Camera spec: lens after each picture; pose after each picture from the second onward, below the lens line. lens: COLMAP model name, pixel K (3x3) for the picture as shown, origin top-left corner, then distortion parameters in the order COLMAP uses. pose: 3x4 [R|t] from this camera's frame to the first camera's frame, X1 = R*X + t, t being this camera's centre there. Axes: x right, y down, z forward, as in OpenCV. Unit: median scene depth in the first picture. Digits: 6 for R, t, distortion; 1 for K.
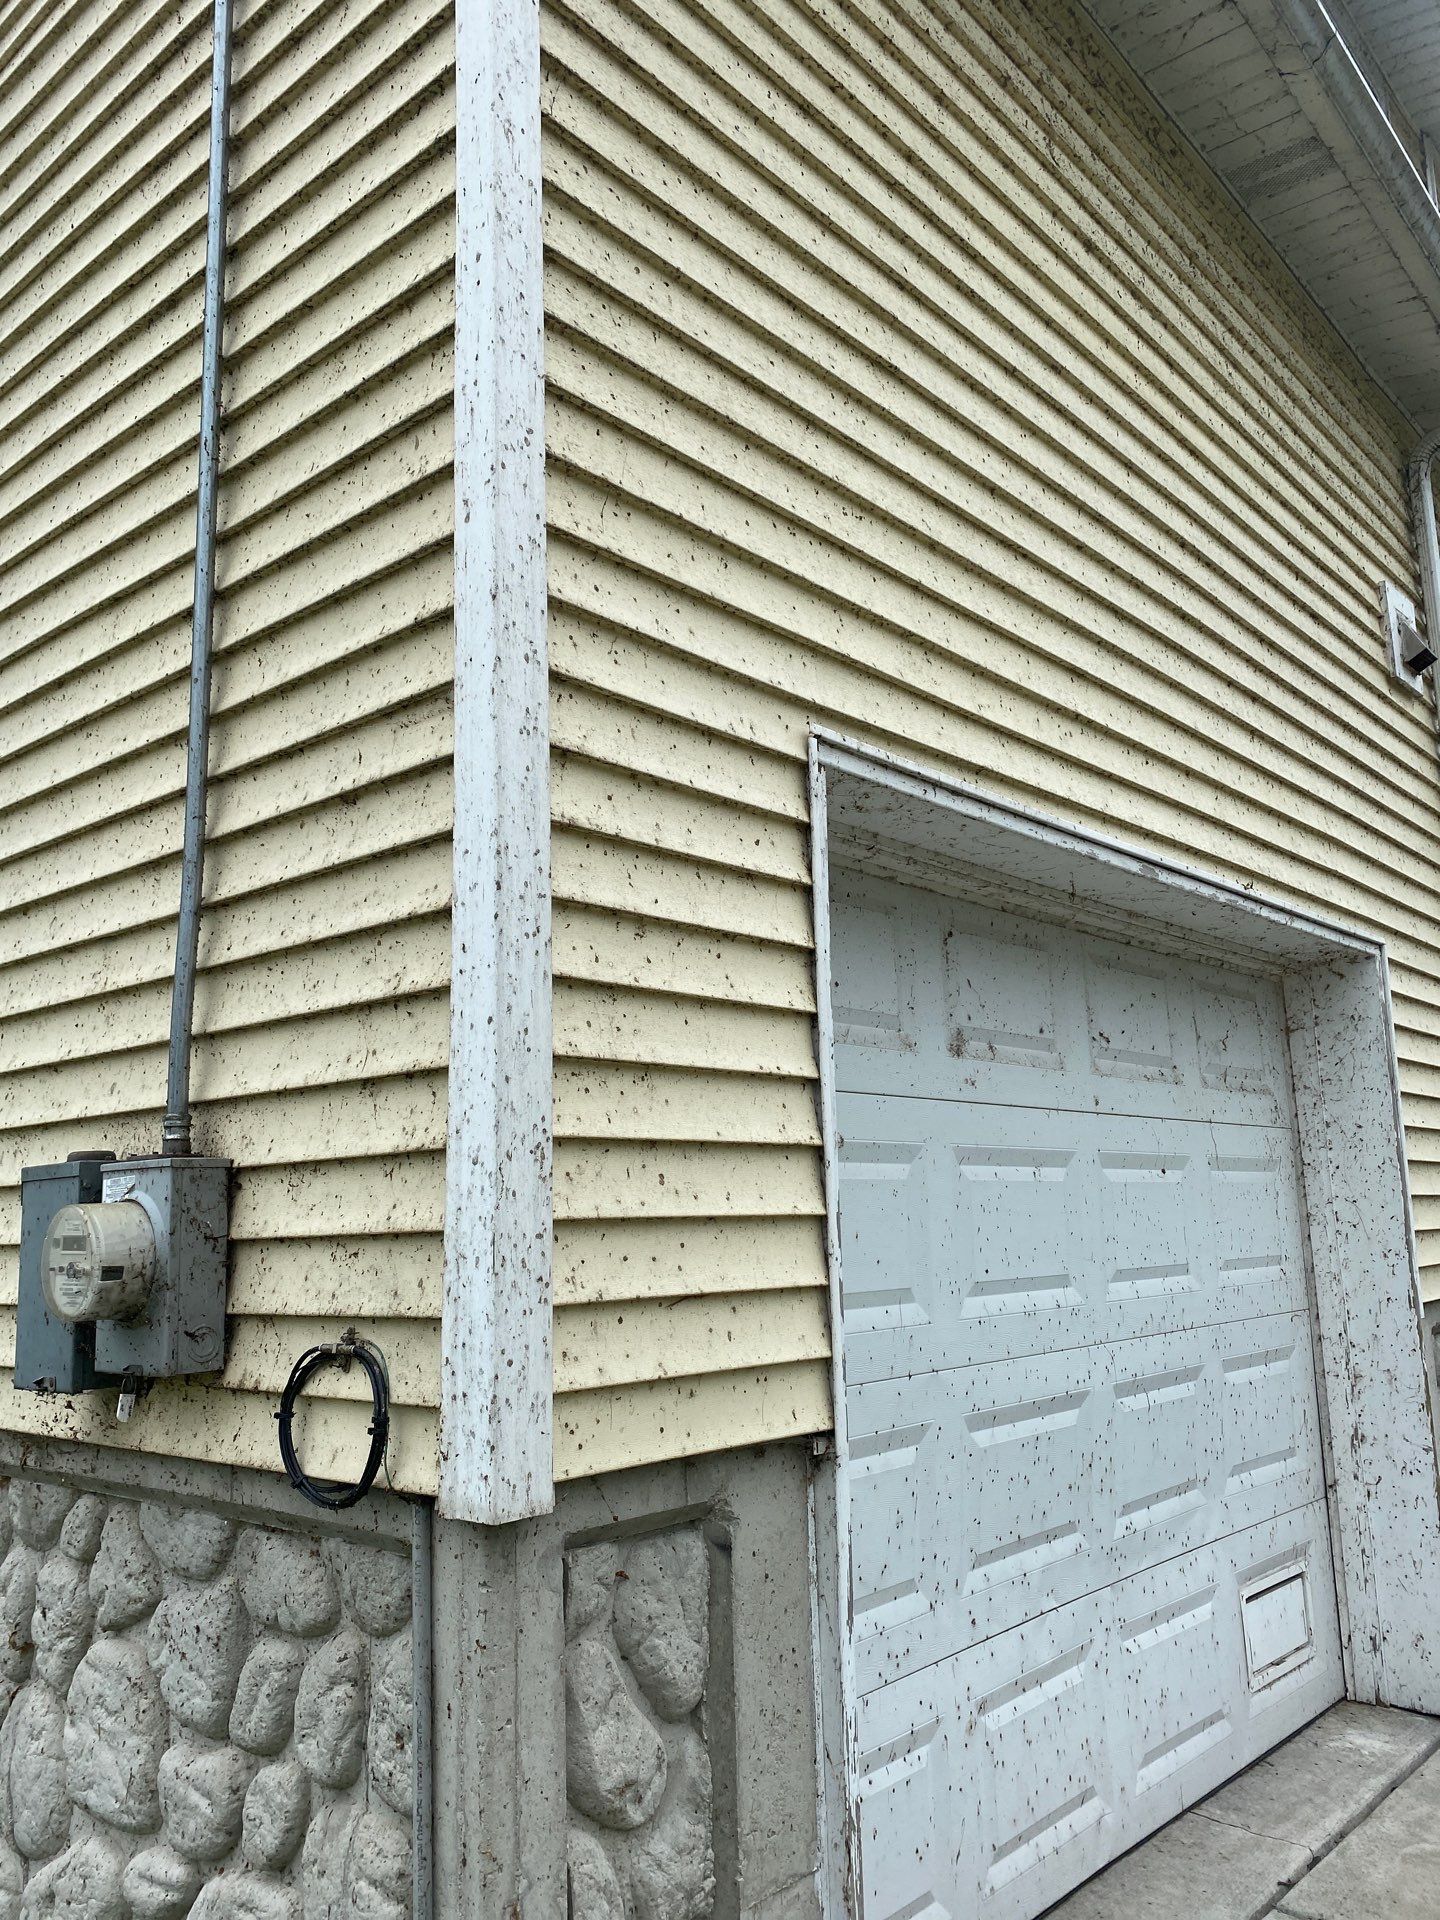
lens RADIAL K [[1432.2, 0, 720.0], [0, 1432.2, 960.0], [0, 0, 1]] dist [-0.004910, -0.013966]
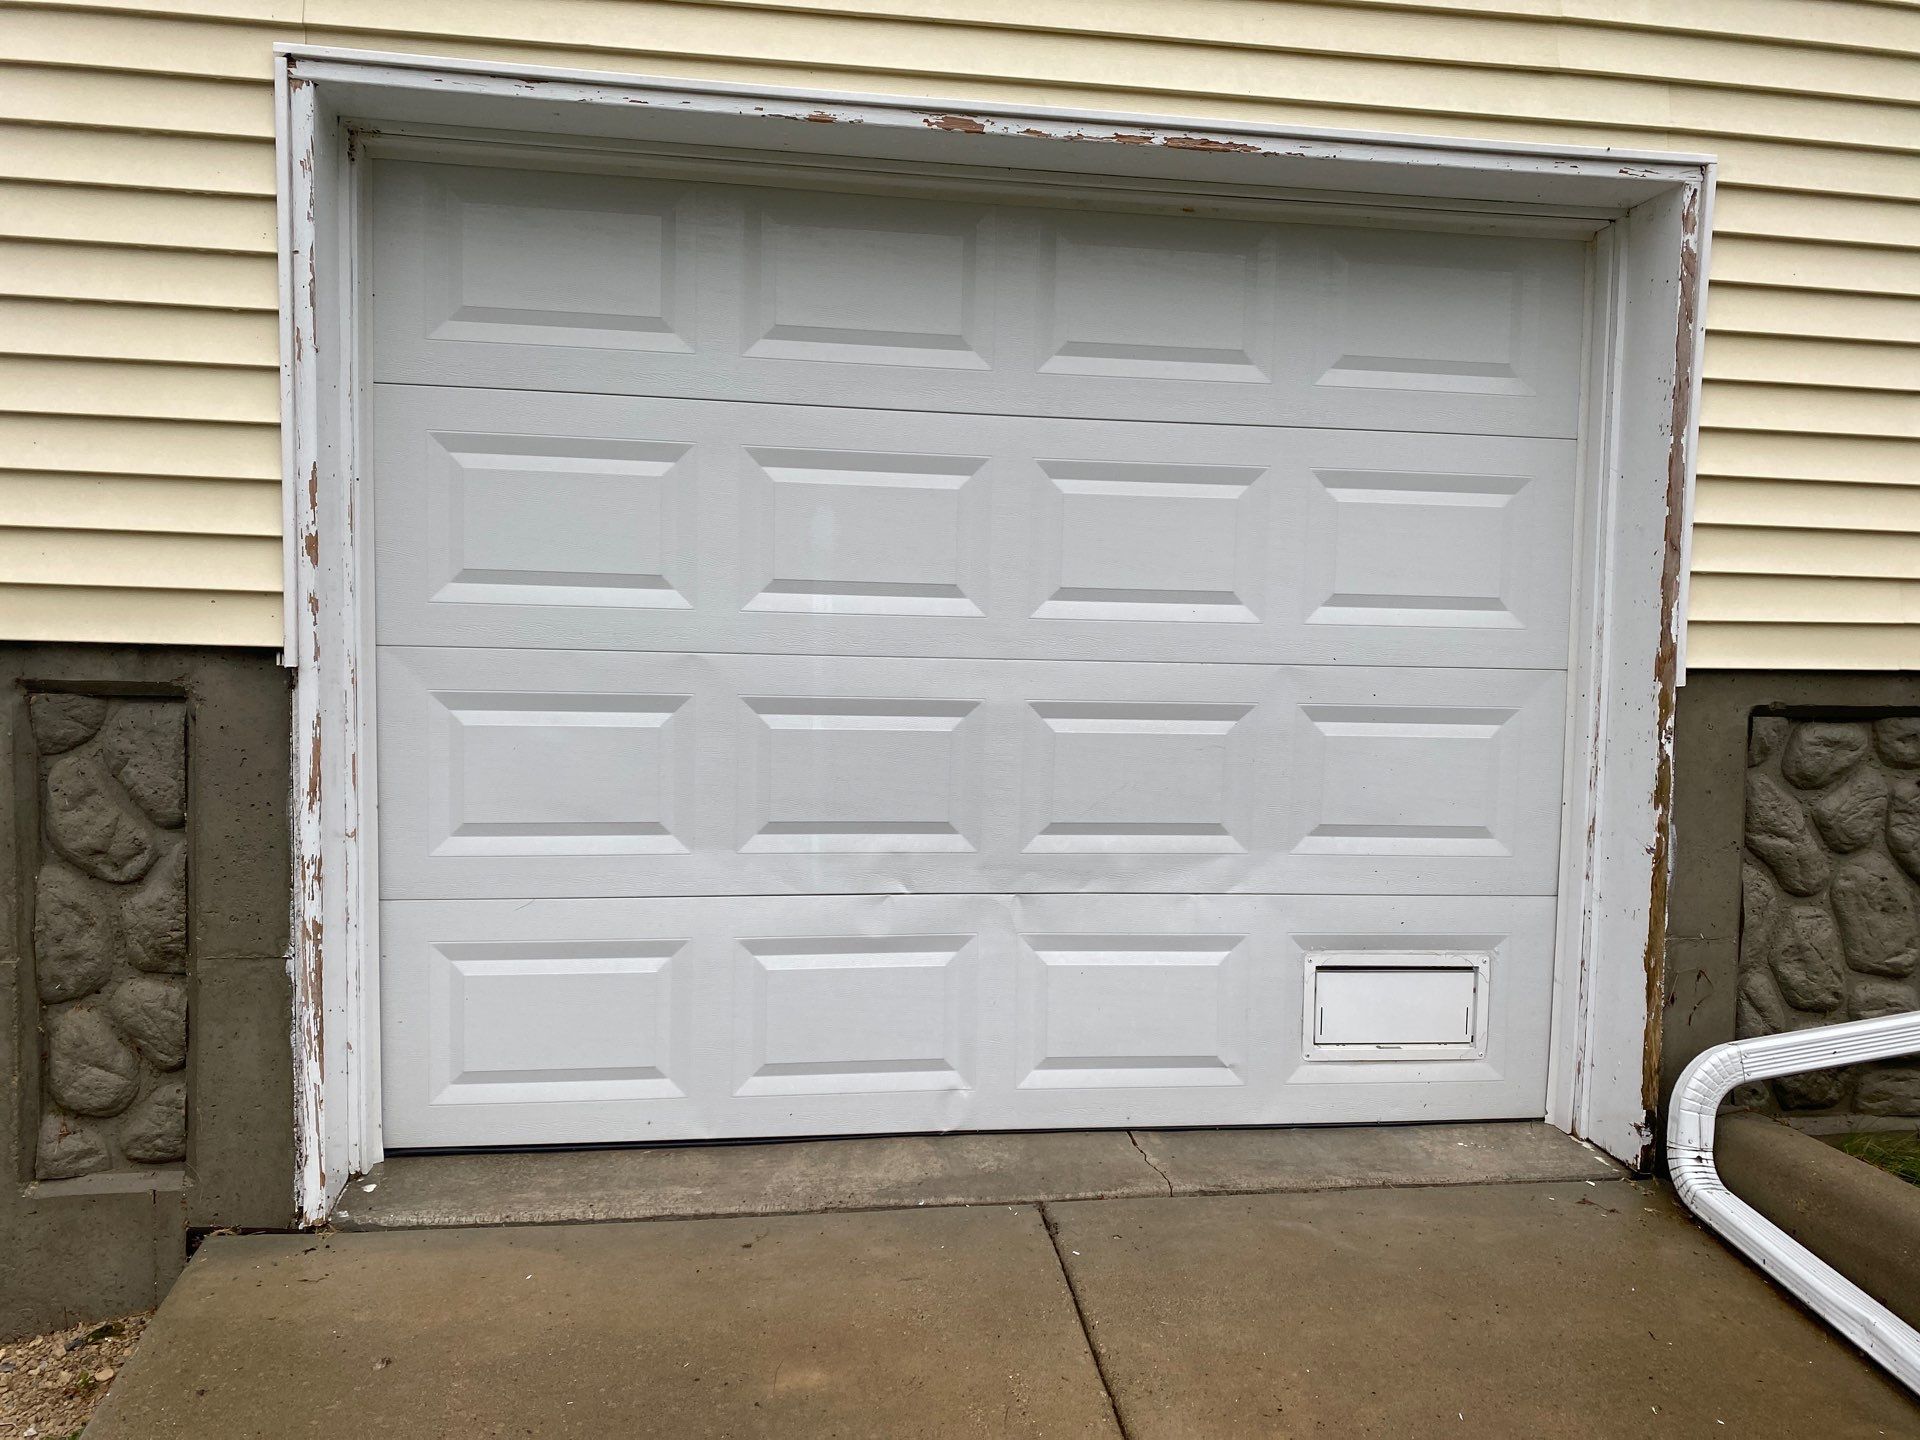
lens RADIAL K [[1435.4, 0, 966.7], [0, 1435.4, 729.2], [0, 0, 1]] dist [0.015641, -0.011159]
pose [[0.780794, 0.091967, -0.617983, 1.337077], [0.069840, 0.970061, 0.232602, 0.141662], [0.620873, -0.224775, 0.750994, 0.393977]]
